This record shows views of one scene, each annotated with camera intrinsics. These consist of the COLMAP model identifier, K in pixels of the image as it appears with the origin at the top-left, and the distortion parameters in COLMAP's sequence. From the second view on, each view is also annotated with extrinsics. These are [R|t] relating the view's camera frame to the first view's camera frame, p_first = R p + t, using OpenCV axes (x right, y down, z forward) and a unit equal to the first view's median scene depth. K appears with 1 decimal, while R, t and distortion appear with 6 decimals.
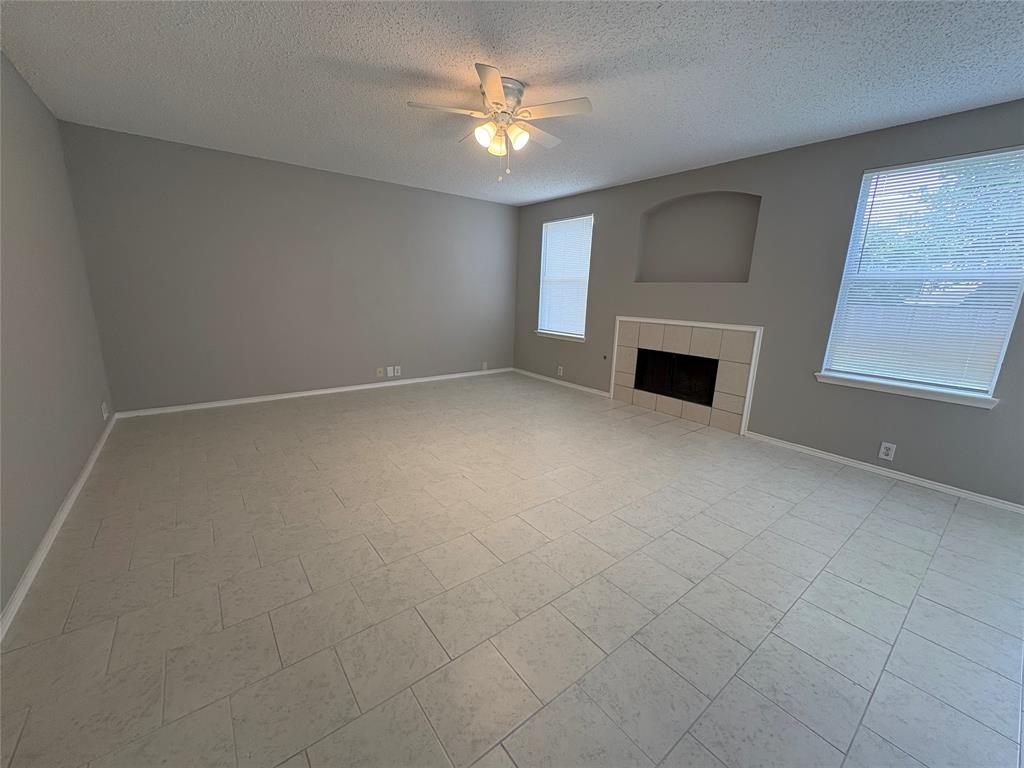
lens RADIAL K [[408.0, 0, 512.0], [0, 408.0, 384.0], [0, 0, 1]] dist [-0.002733, 0.003706]
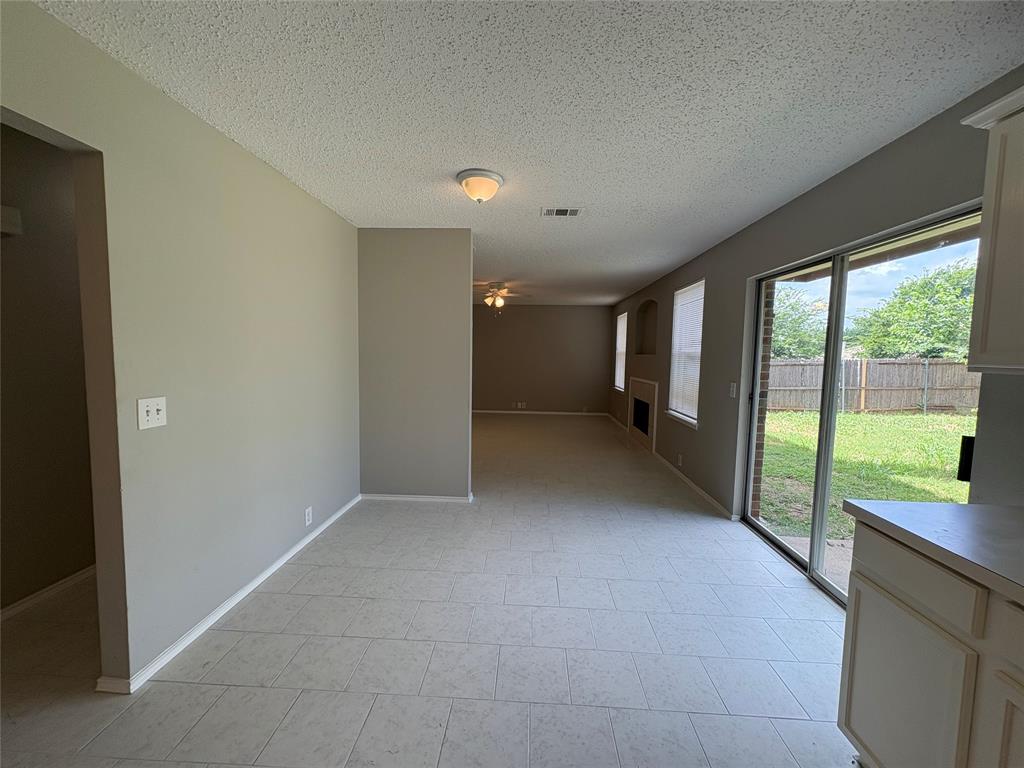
lens RADIAL K [[408.0, 0, 512.0], [0, 408.0, 384.0], [0, 0, 1]] dist [-0.002733, 0.003706]
pose [[0.755232, 0.032228, -0.654665, 1.136637], [-0.139457, 0.983823, -0.112448, 0.111028], [0.640451, 0.176222, 0.747508, -0.479476]]
